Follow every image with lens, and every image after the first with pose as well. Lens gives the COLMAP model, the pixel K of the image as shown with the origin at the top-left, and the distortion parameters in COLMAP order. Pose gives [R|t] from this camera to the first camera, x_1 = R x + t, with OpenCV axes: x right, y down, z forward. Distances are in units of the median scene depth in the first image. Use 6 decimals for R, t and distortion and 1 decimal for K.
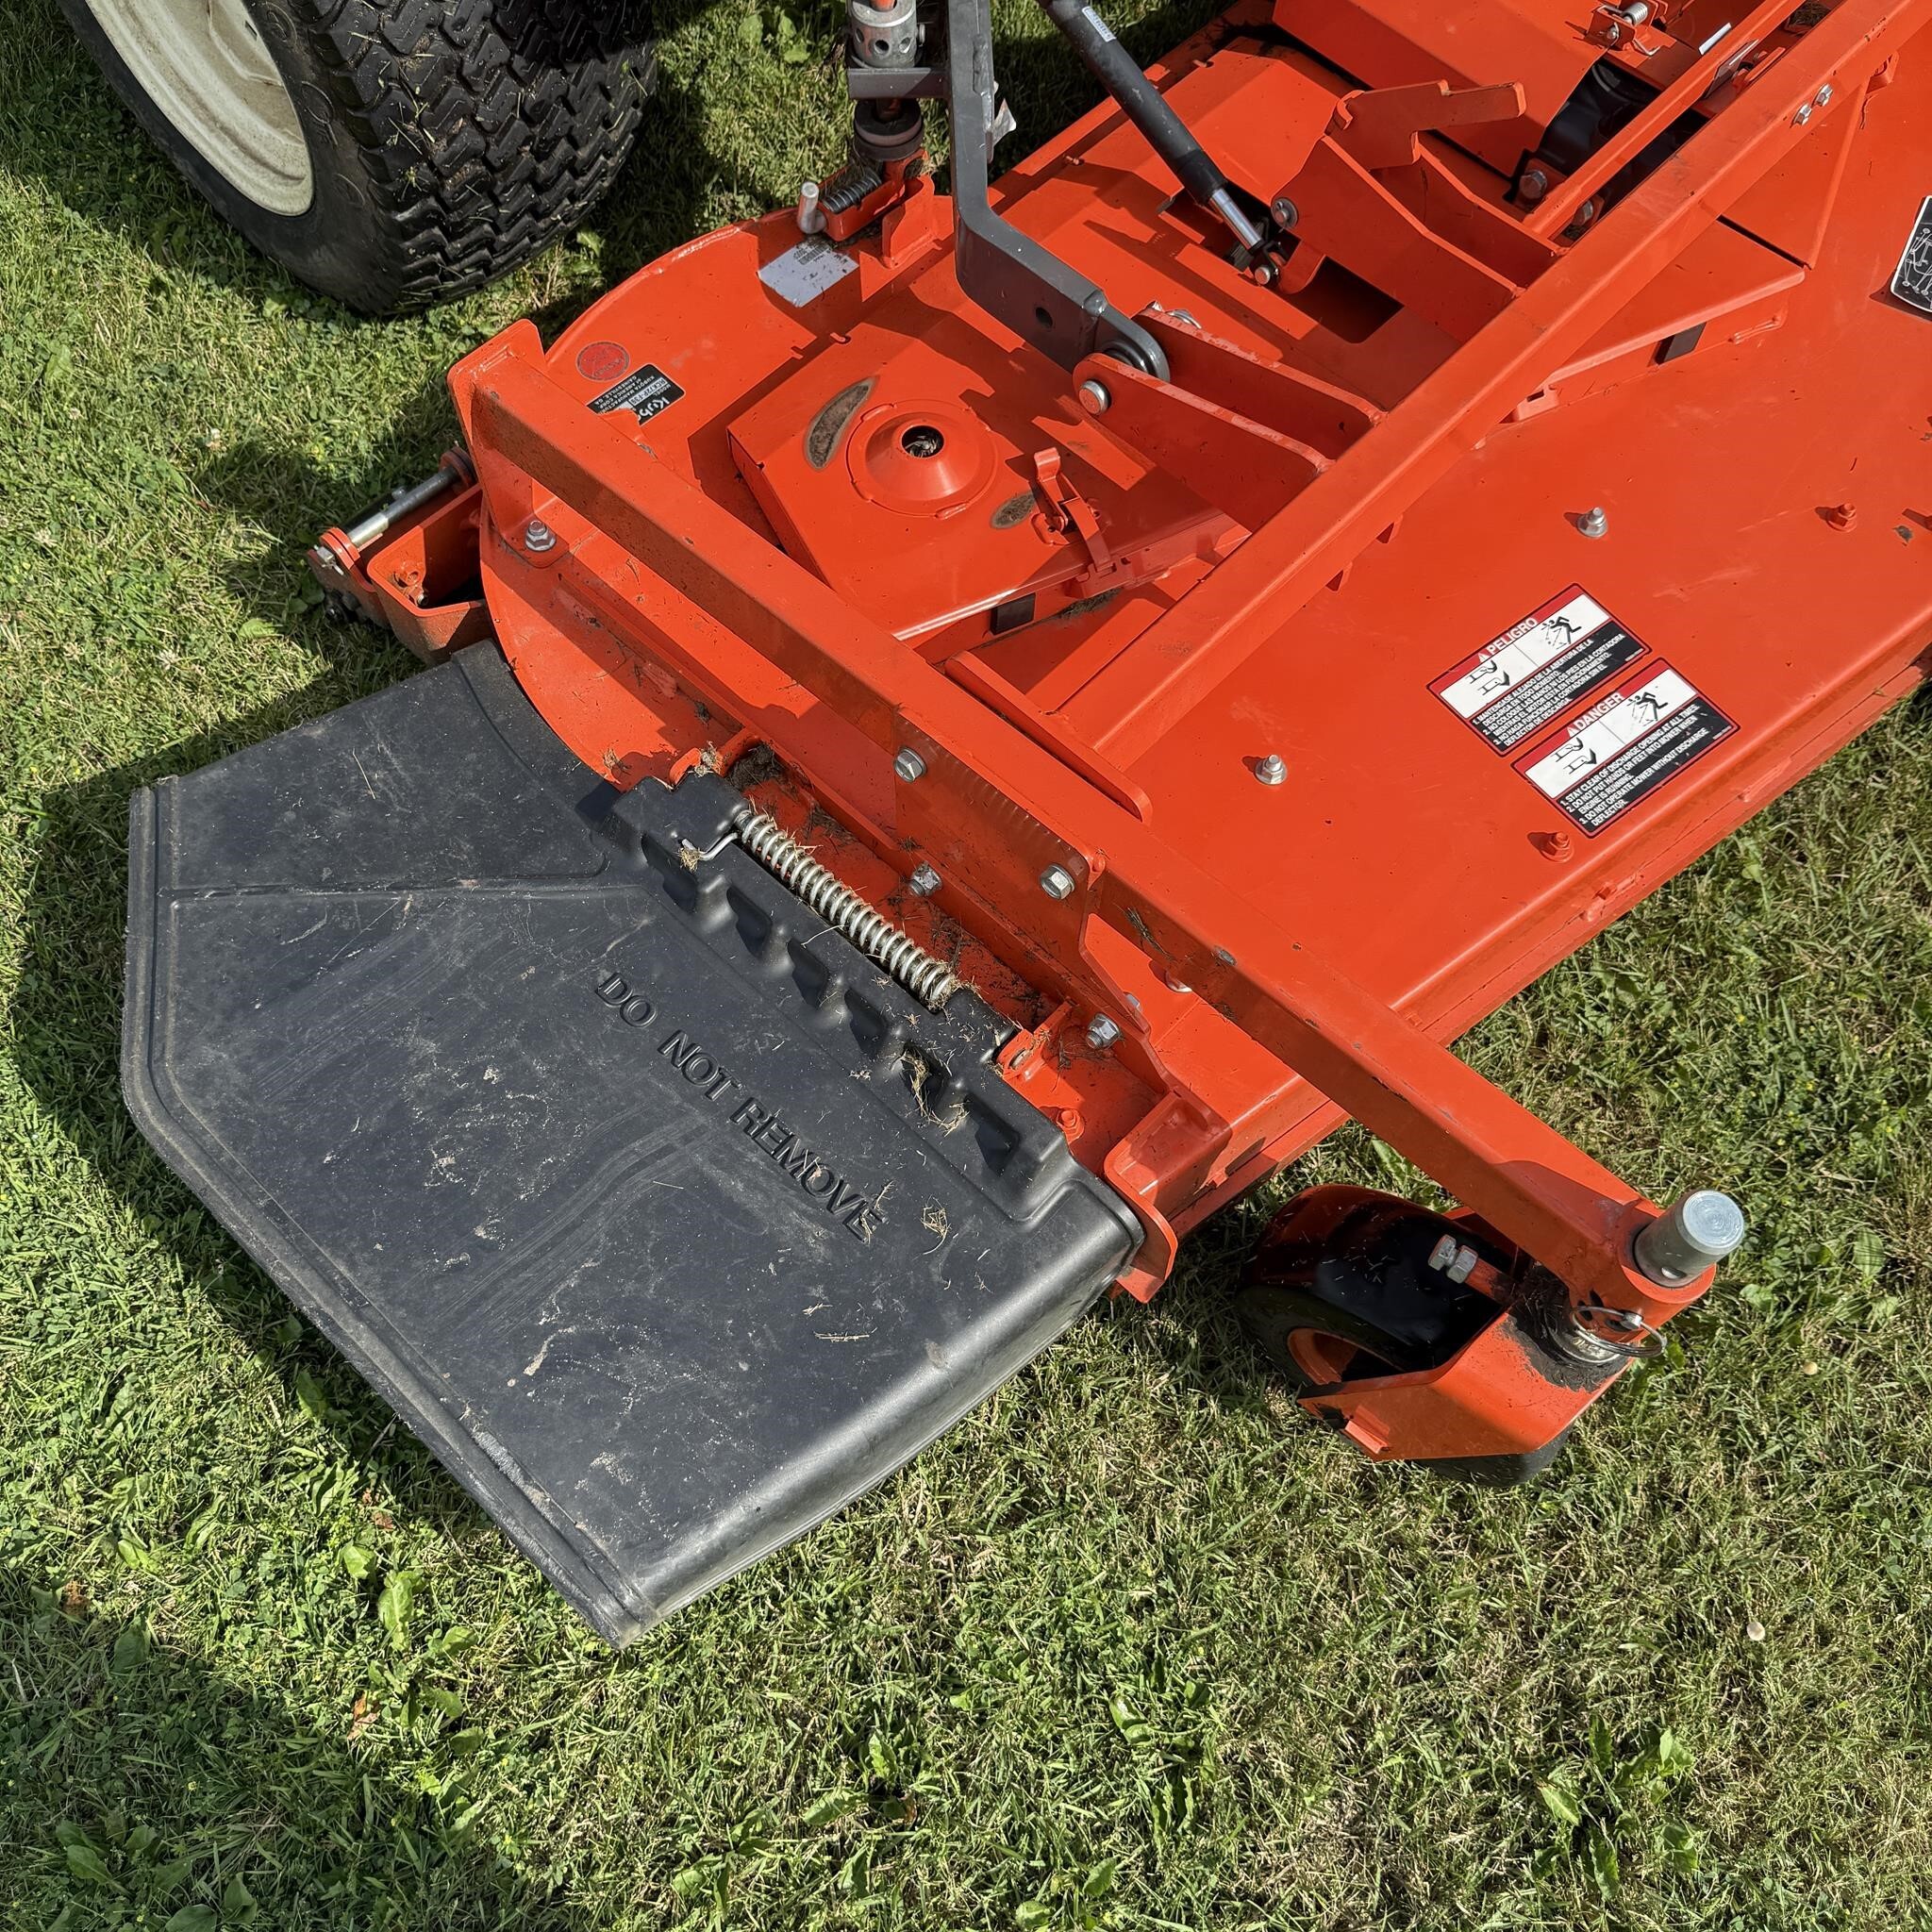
lens RADIAL K [[1931.9, 0, 1002.8], [0, 1931.9, 973.6], [0, 0, 1]] dist [0.003626, 0.000000]
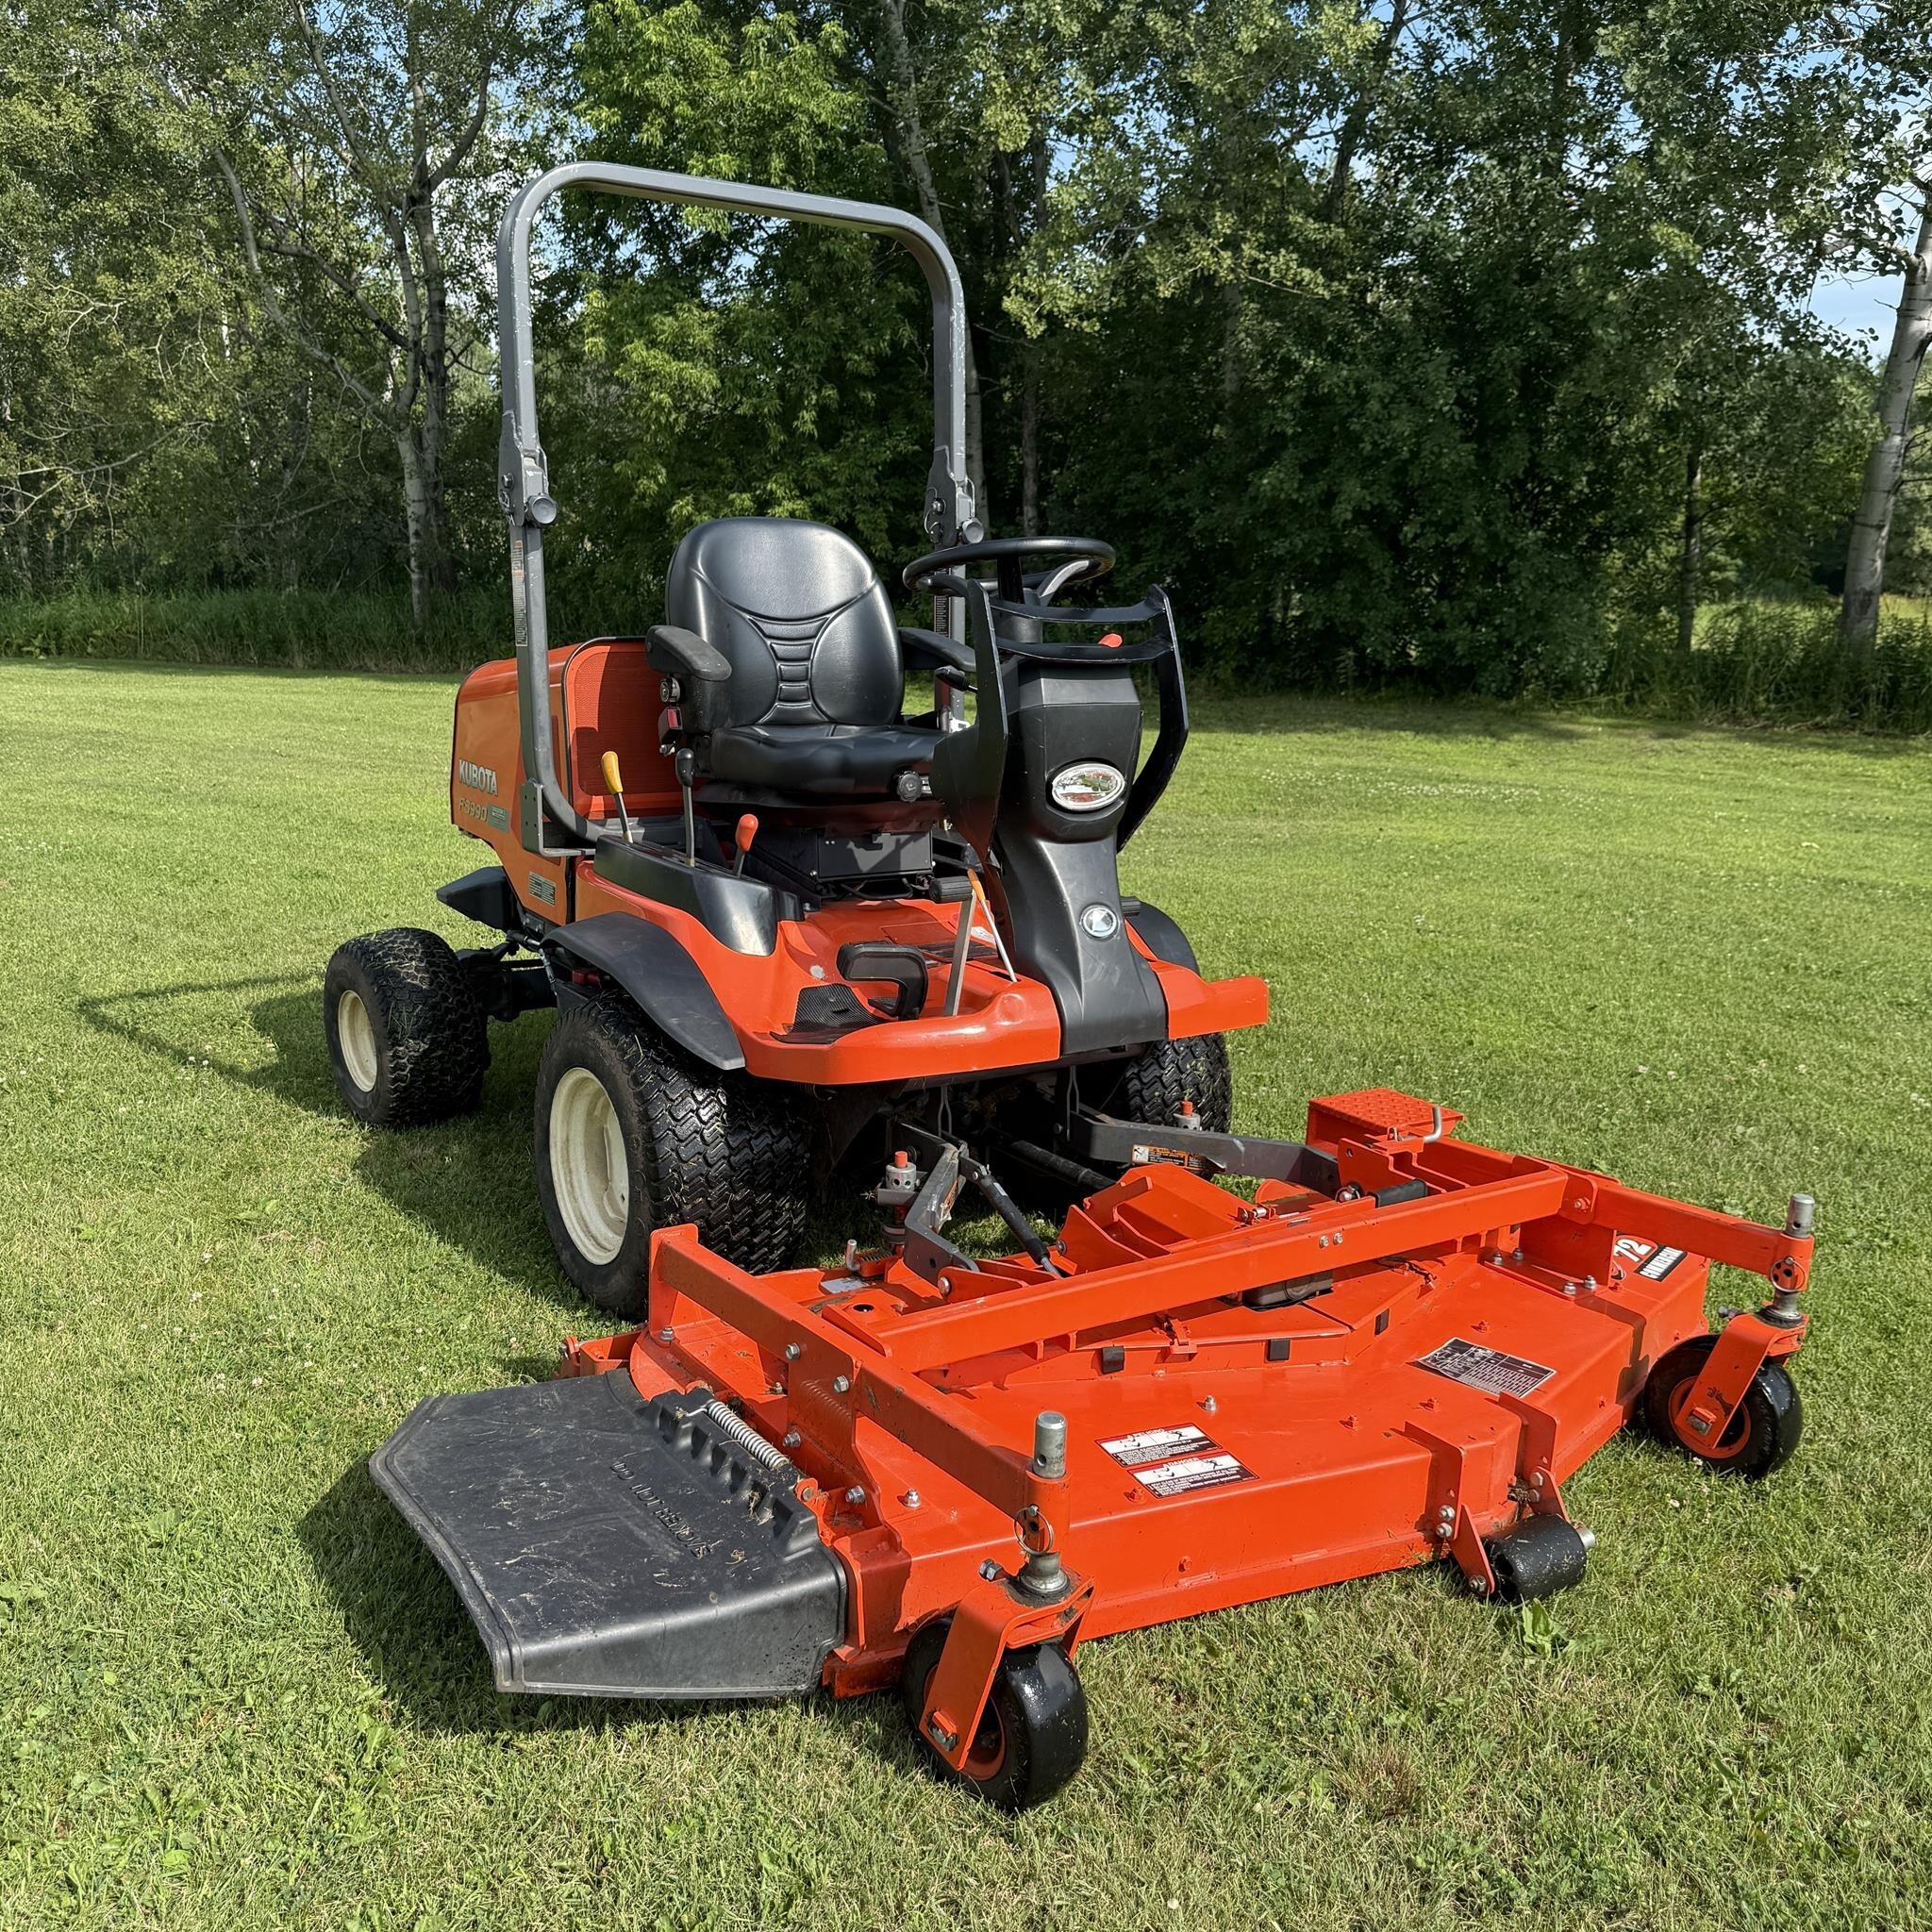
lens RADIAL K [[1810.7, 0, 967.3], [0, 1810.7, 970.6], [0, 0, 1]] dist [0.003851, 0.000000]
pose [[0.974976, 0.069710, -0.211099, 0.393791], [-0.208007, 0.621164, -0.755571, 0.815411], [0.078456, 0.780574, 0.620120, -0.388852]]
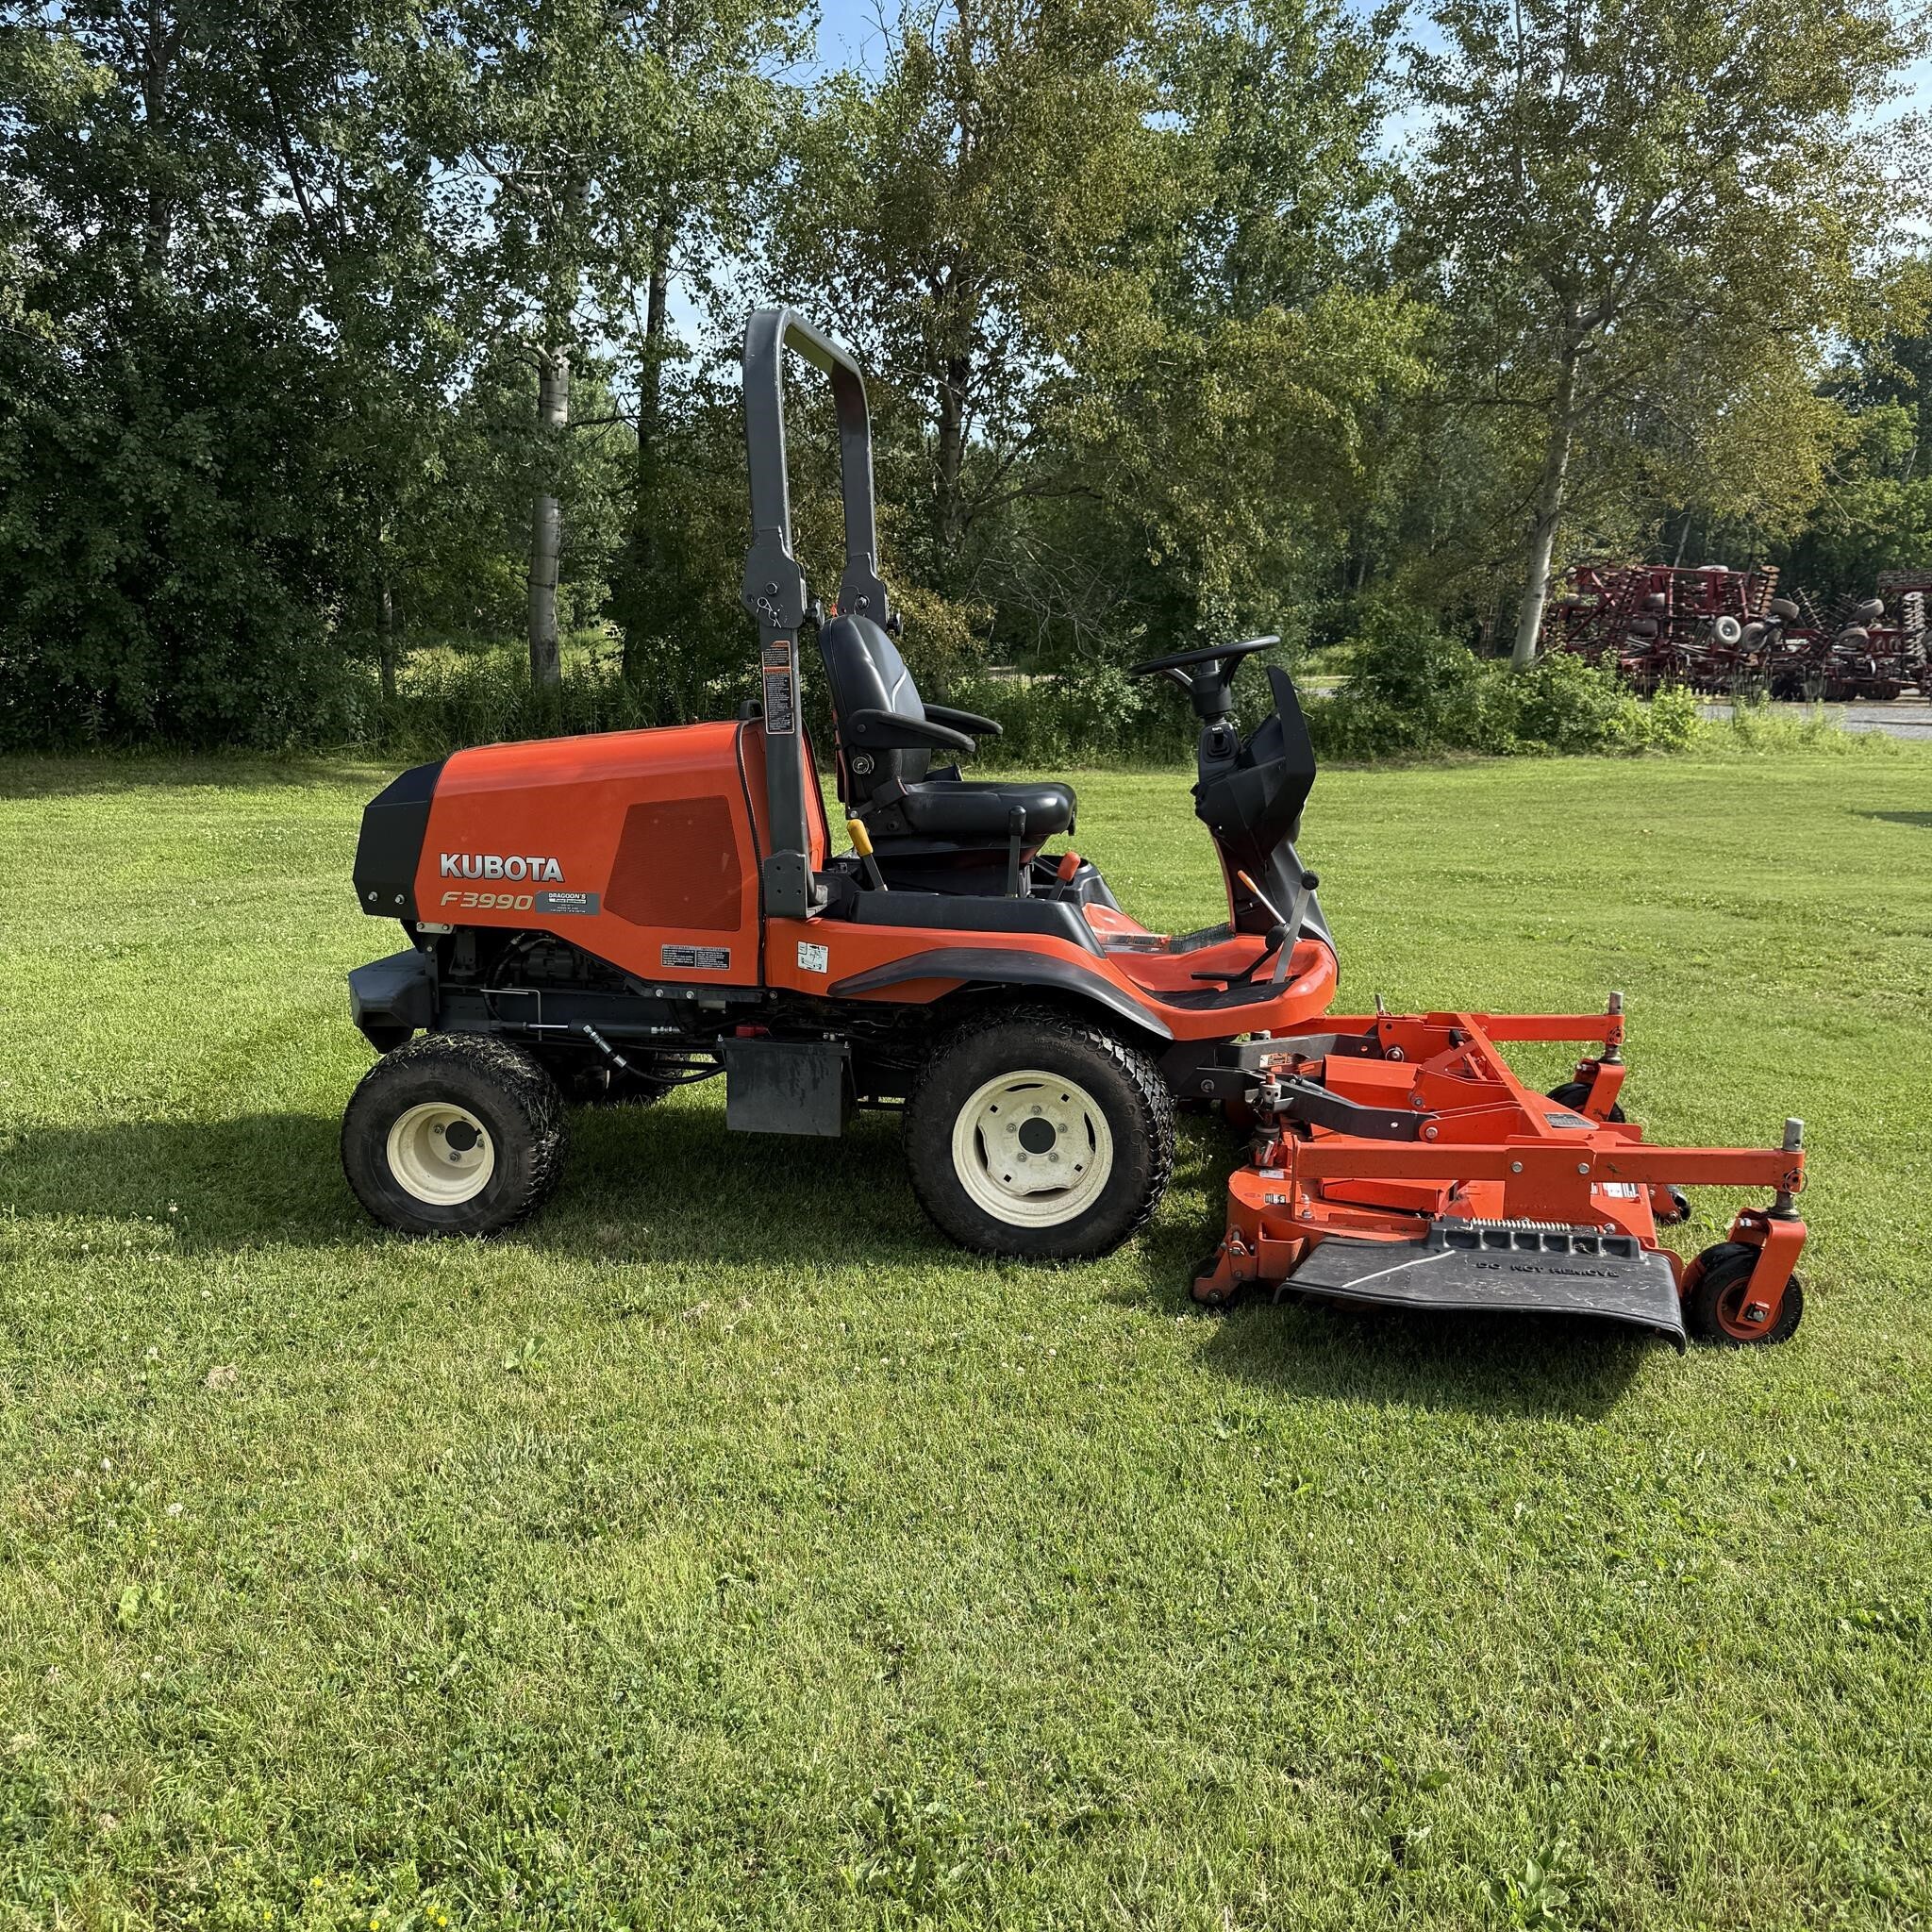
lens RADIAL K [[1810.7, 0, 966.2], [0, 1810.7, 948.7], [0, 0, 1]] dist [0.003851, 0.000000]
pose [[0.814351, -0.083249, 0.574371, -1.942554], [0.511587, 0.570306, -0.642674, 0.905501], [-0.274066, 0.817203, 0.507018, -0.456284]]
